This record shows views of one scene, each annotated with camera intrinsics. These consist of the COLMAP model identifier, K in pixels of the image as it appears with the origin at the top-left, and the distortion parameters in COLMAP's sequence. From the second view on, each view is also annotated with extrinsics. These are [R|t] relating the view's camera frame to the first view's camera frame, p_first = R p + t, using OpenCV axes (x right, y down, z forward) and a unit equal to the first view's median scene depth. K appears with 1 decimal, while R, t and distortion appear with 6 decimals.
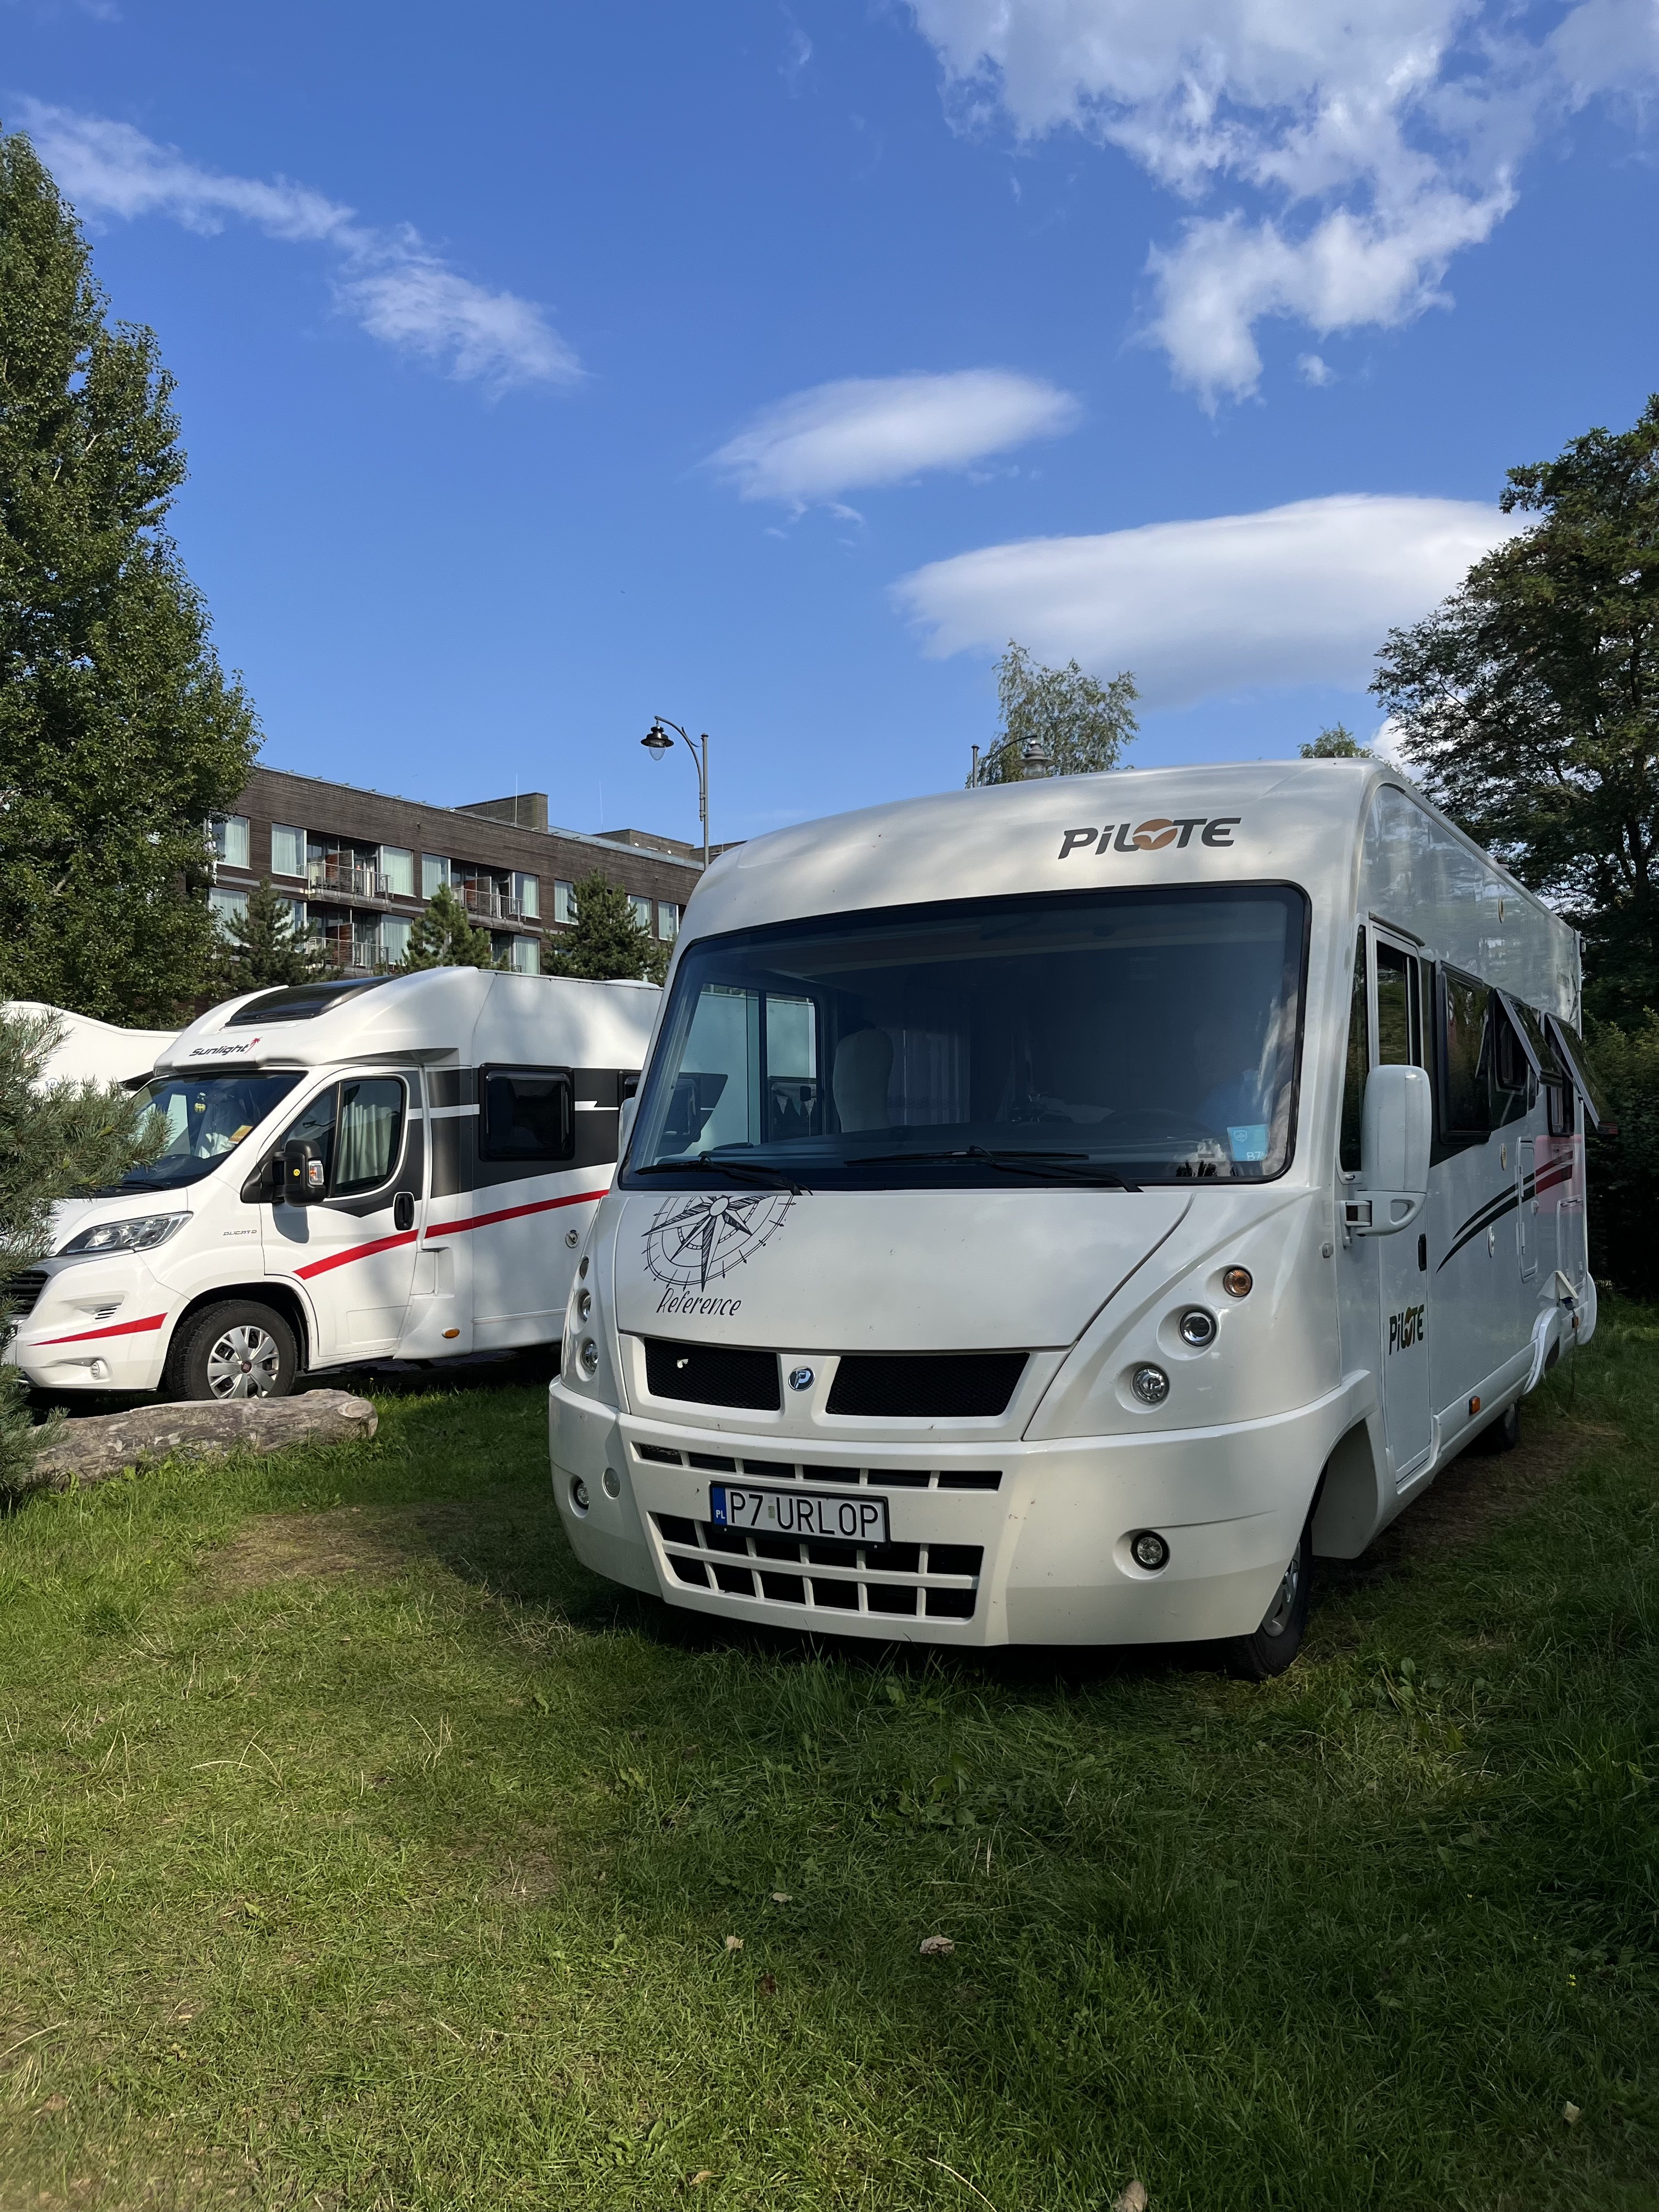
lens RADIAL K [[1670.2, 0, 829.5], [0, 1670.2, 1106.0], [0, 0, 1]] dist [0.108513, -0.119909]
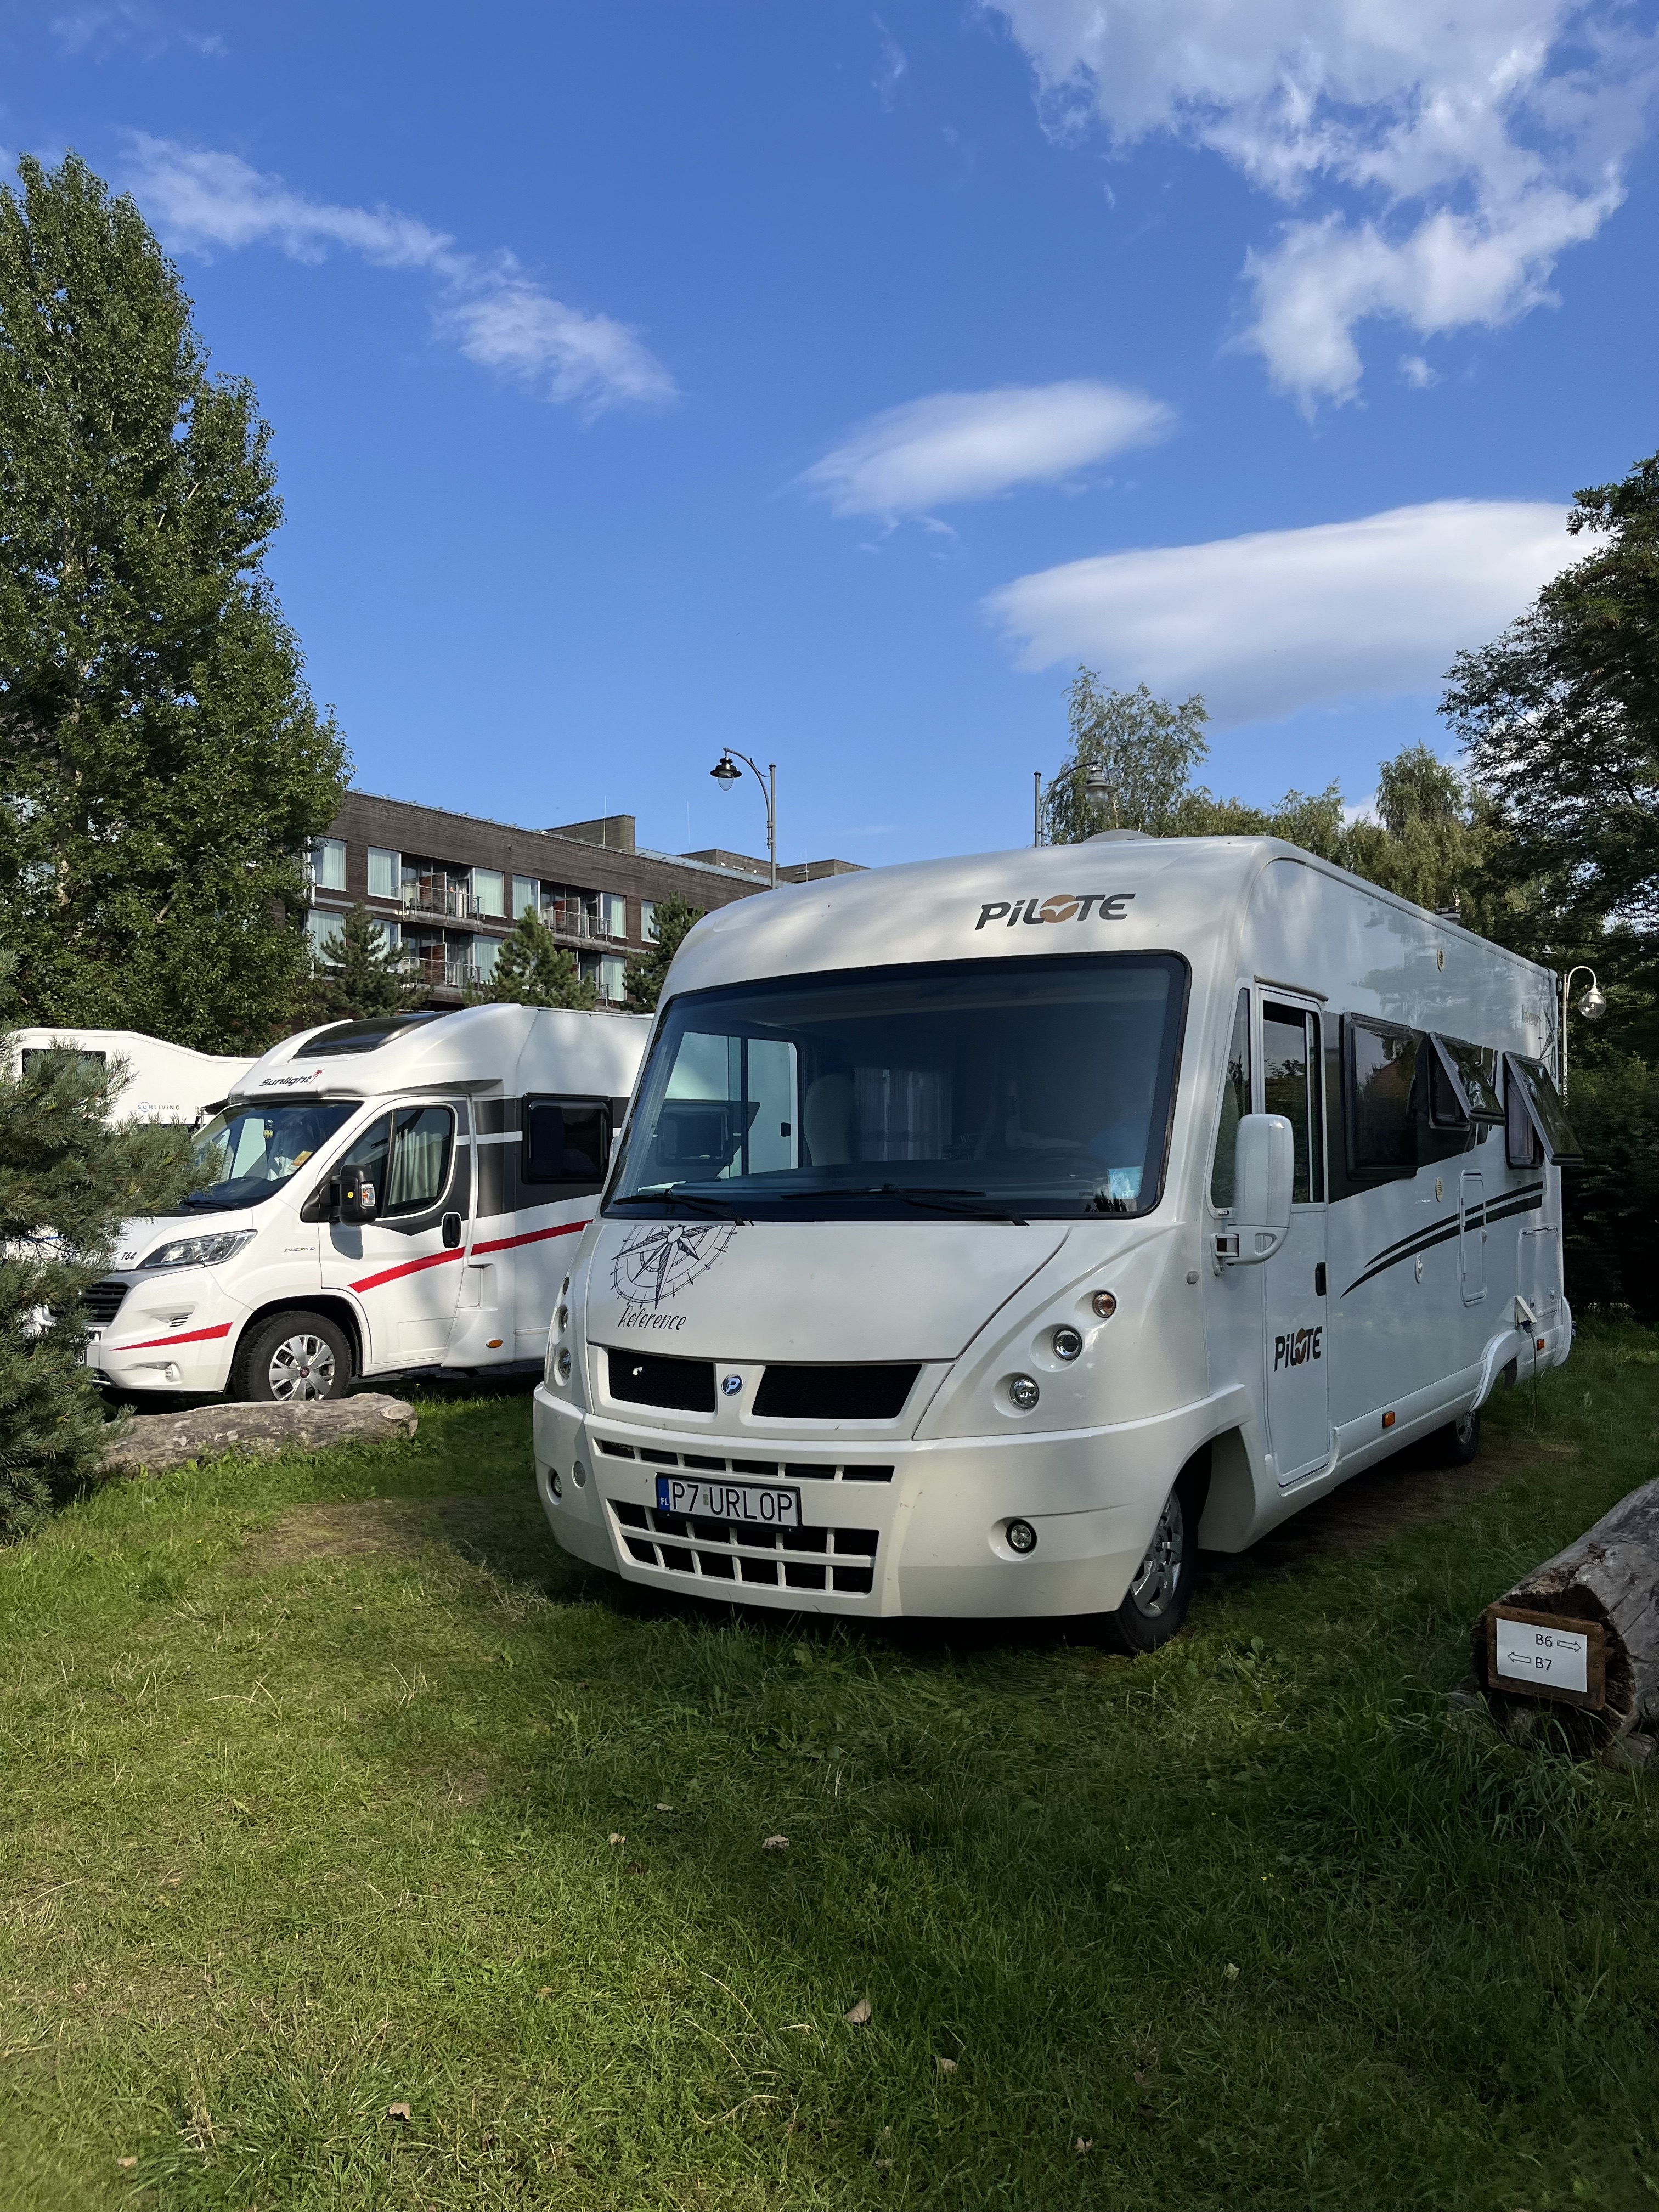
lens RADIAL K [[1786.1, 0, 885.7], [0, 1786.1, 1111.6], [0, 0, 1]] dist [0.142477, -0.187064]
pose [[0.997829, 0.003724, -0.065750, 0.105781], [-0.003565, 0.999990, 0.002536, -0.018505], [0.065759, -0.002296, 0.997833, -0.143235]]
